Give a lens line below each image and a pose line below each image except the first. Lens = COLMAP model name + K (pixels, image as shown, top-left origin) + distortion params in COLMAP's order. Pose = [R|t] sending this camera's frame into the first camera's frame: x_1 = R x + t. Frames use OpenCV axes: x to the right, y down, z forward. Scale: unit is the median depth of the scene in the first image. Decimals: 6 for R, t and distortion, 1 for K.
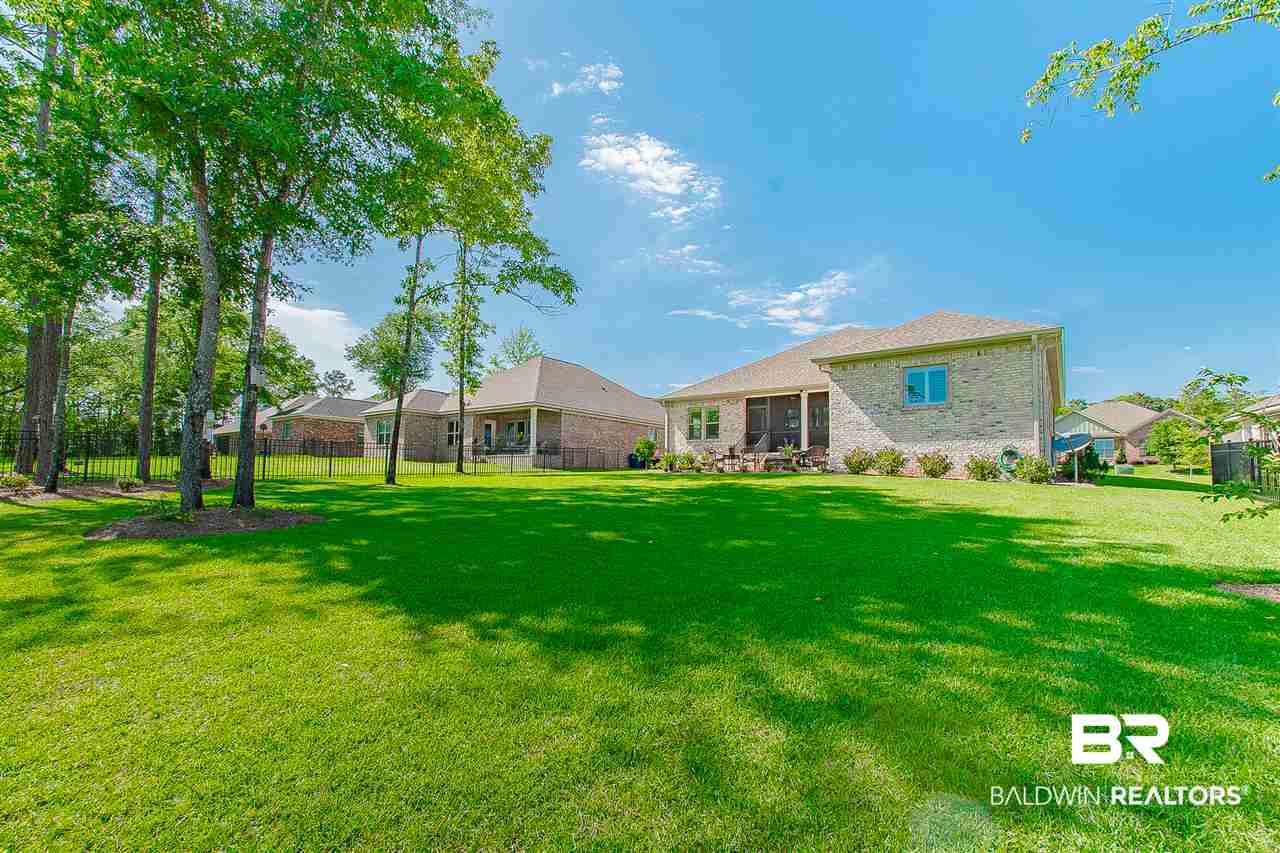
lens RADIAL K [[574.5, 0, 643.4], [0, 574.5, 452.7], [0, 0, 1]] dist [-0.001416, -0.000833]
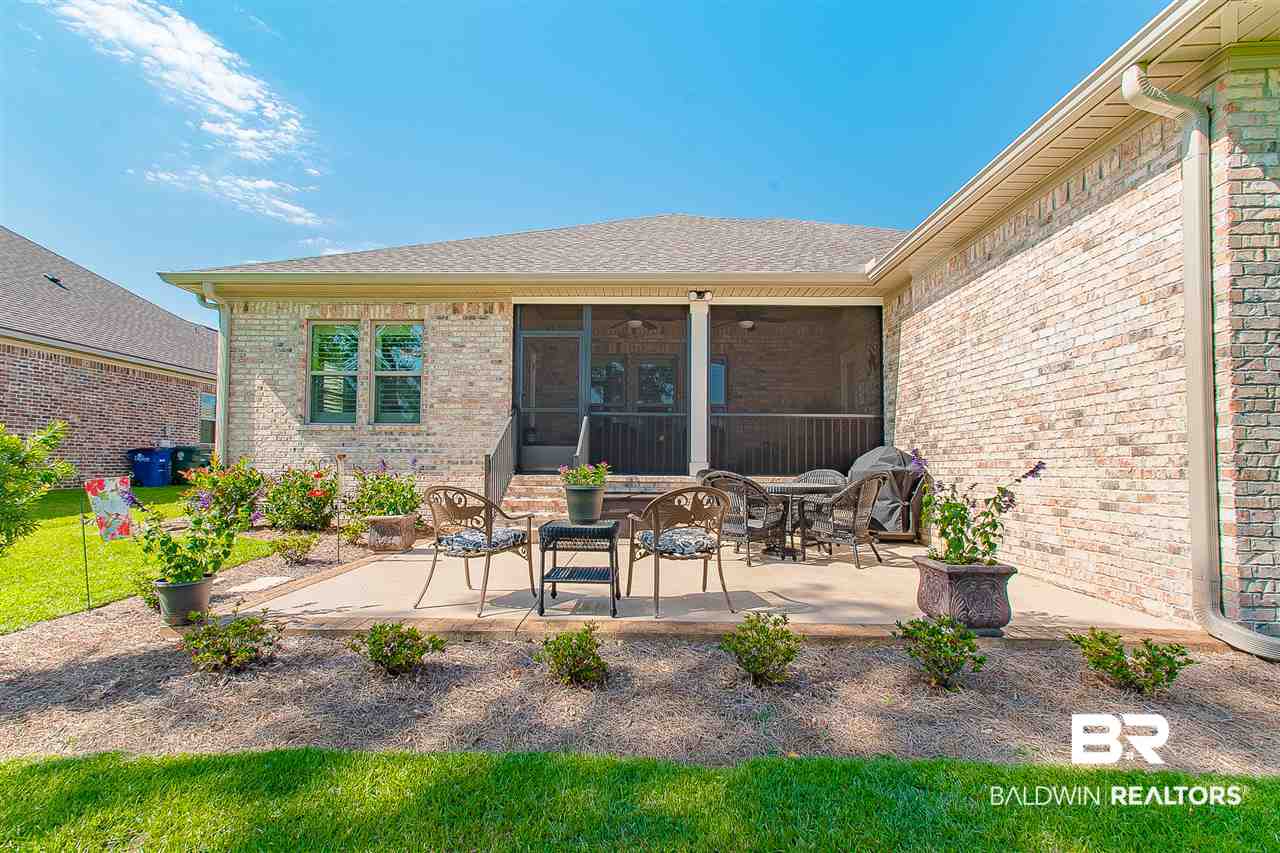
lens RADIAL K [[574.5, 0, 643.4], [0, 574.5, 452.7], [0, 0, 1]] dist [-0.001416, -0.000833]
pose [[0.785217, -0.007379, 0.619177, 0.028559], [-0.007970, 0.999726, 0.022022, -0.015236], [-0.619169, -0.022226, 0.784943, 0.647837]]
